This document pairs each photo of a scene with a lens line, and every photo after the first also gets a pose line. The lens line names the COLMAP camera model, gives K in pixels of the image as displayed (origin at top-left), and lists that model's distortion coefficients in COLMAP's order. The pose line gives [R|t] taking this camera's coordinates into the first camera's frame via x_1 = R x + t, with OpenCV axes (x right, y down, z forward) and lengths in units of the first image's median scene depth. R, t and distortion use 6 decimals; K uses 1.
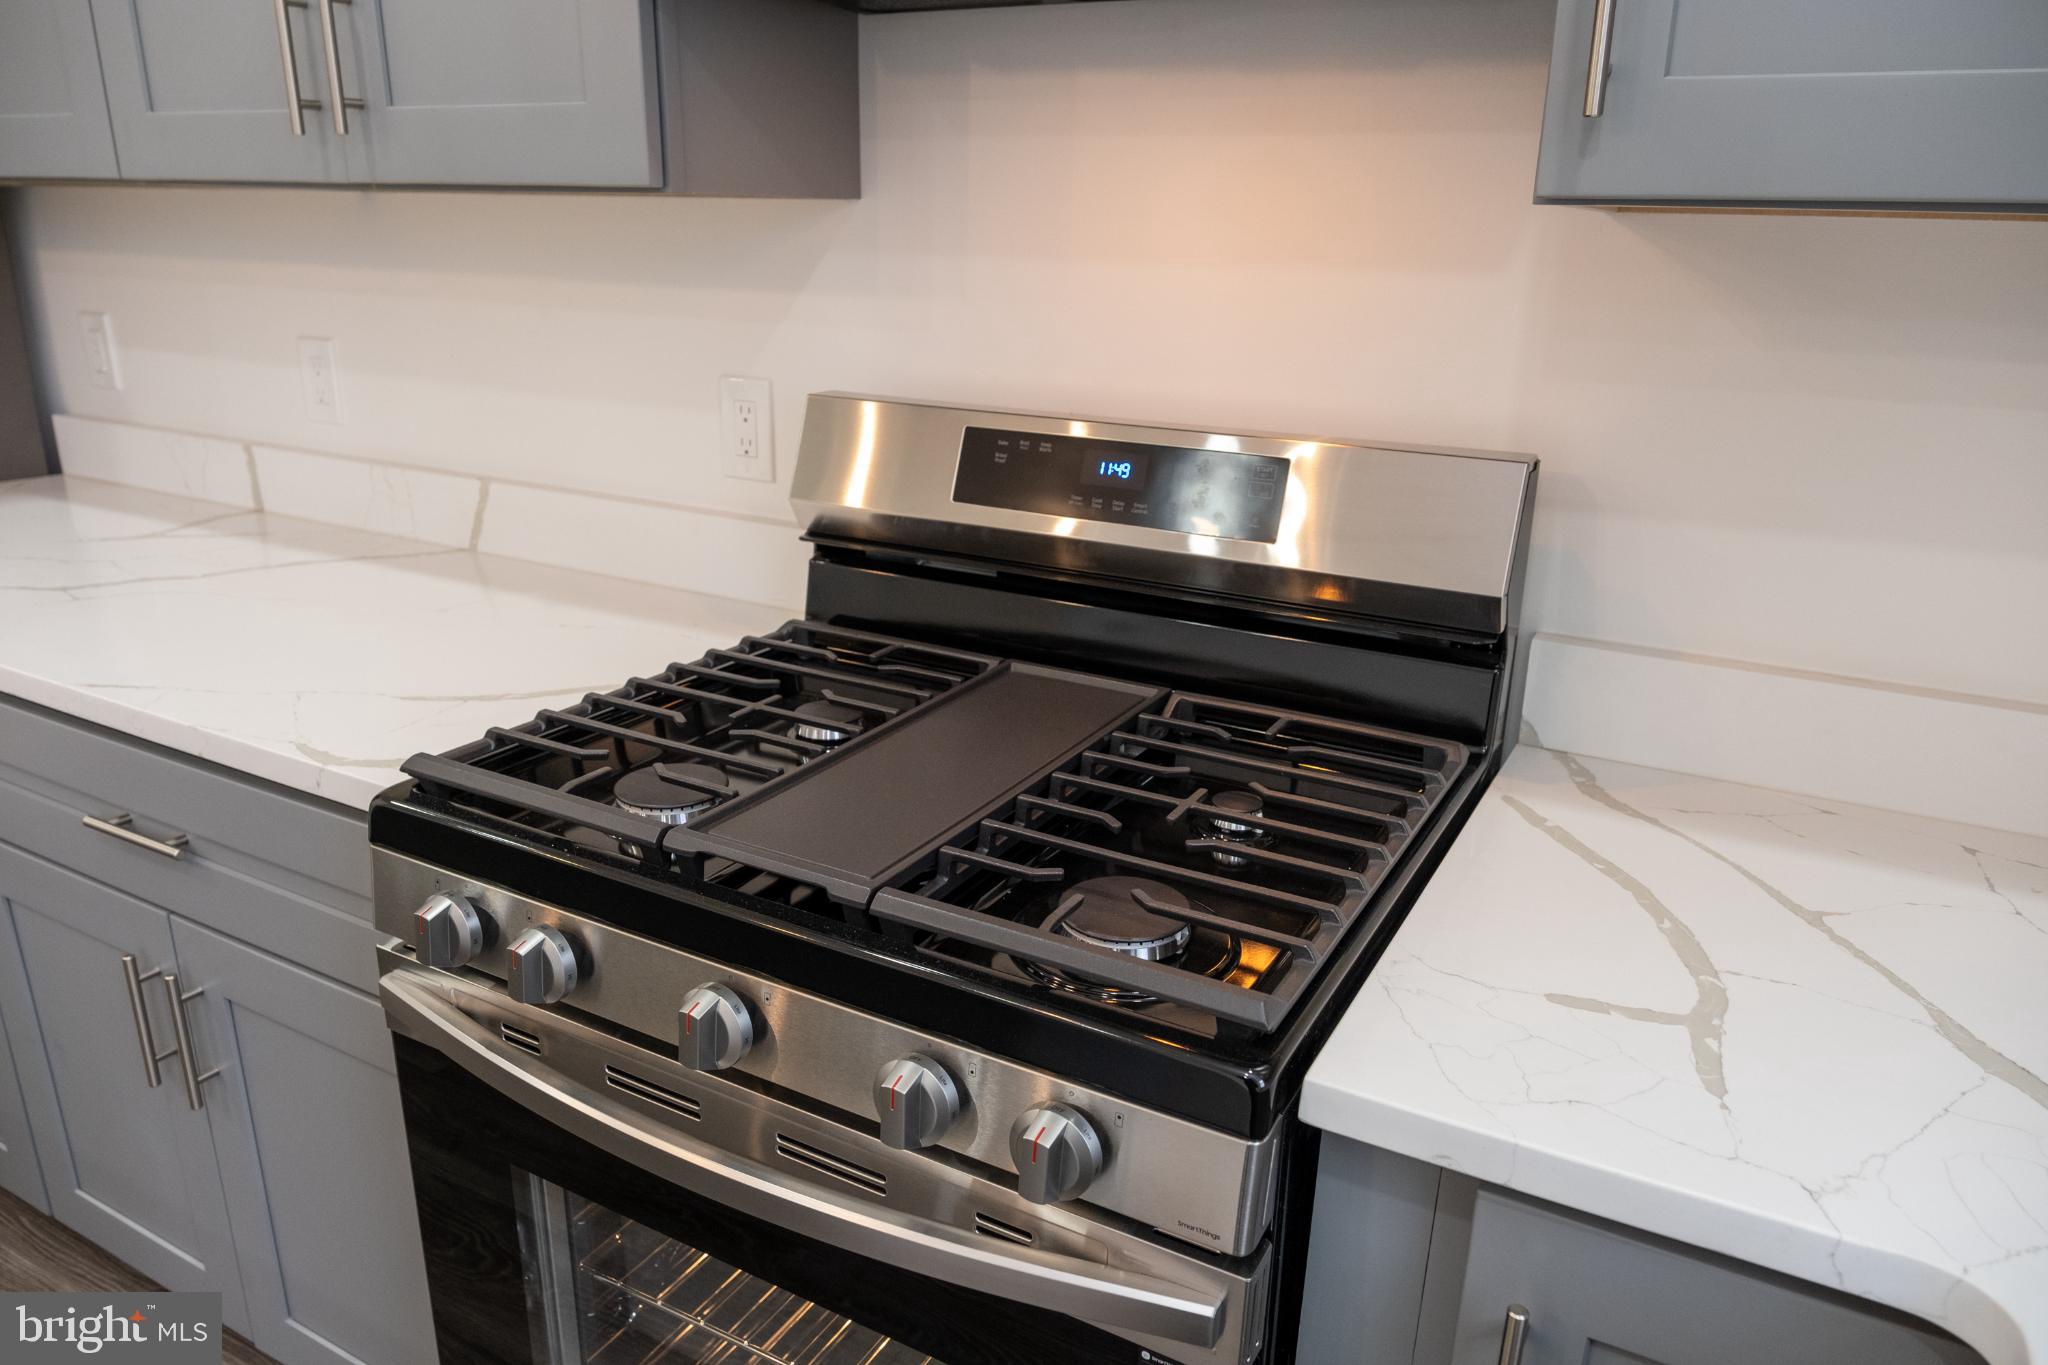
lens RADIAL K [[1406.1, 0, 1026.1], [0, 1406.1, 690.3], [0, 0, 1]] dist [-0.034158, 0.017047]
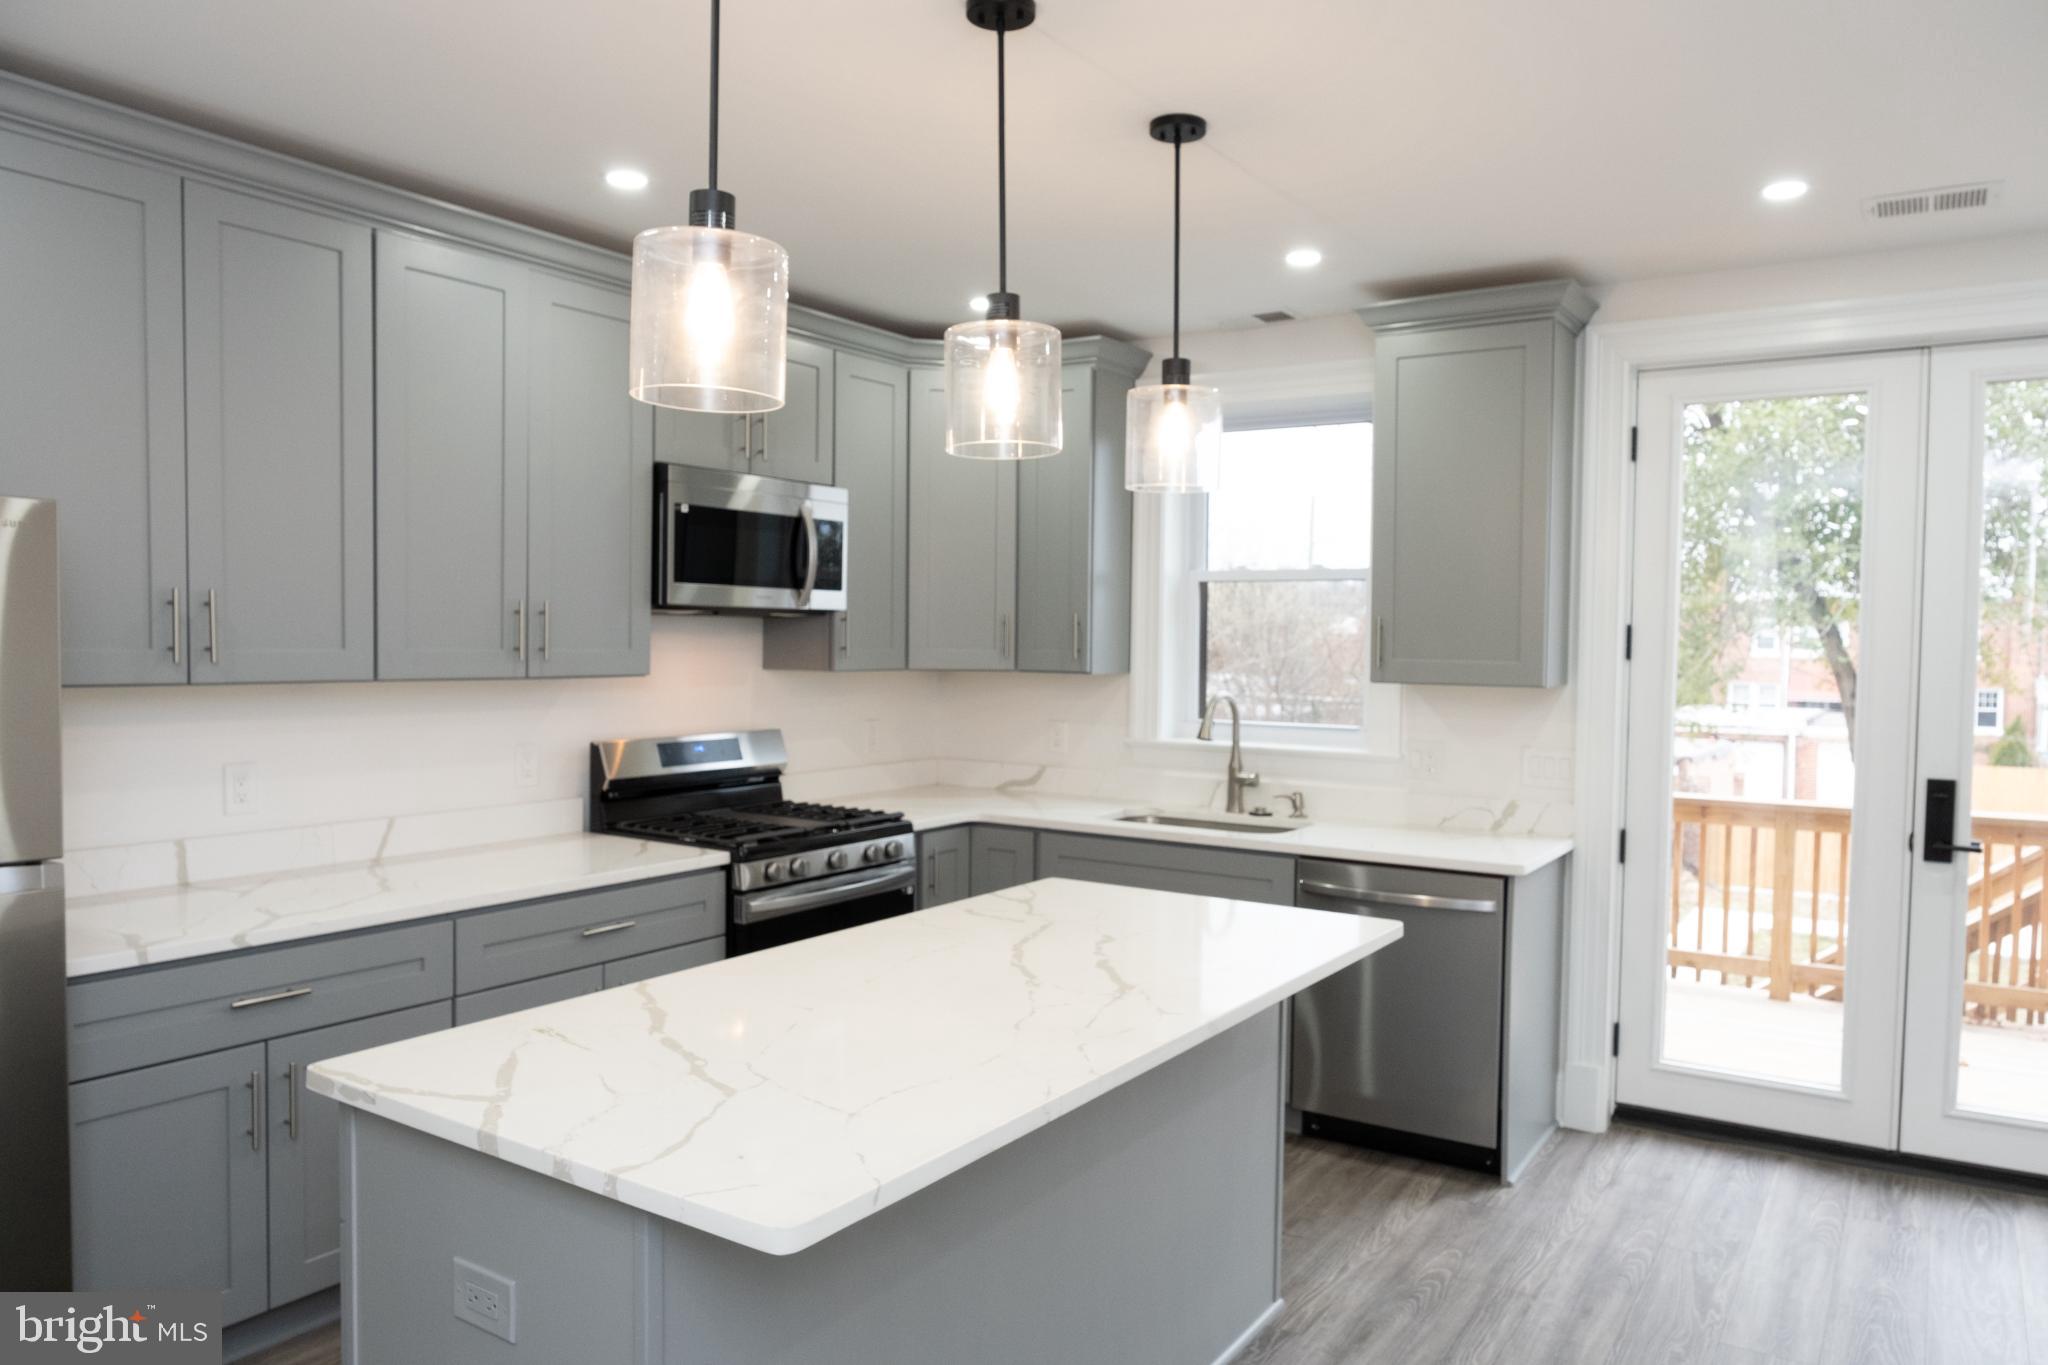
lens RADIAL K [[1406.1, 0, 1024.4], [0, 1406.1, 683.1], [0, 0, 1]] dist [-0.034158, 0.017047]
pose [[0.083356, -0.057724, 0.994847, -2.196486], [0.303624, 0.952325, 0.029817, -0.118046], [-0.949139, 0.299574, 0.096909, -0.074629]]
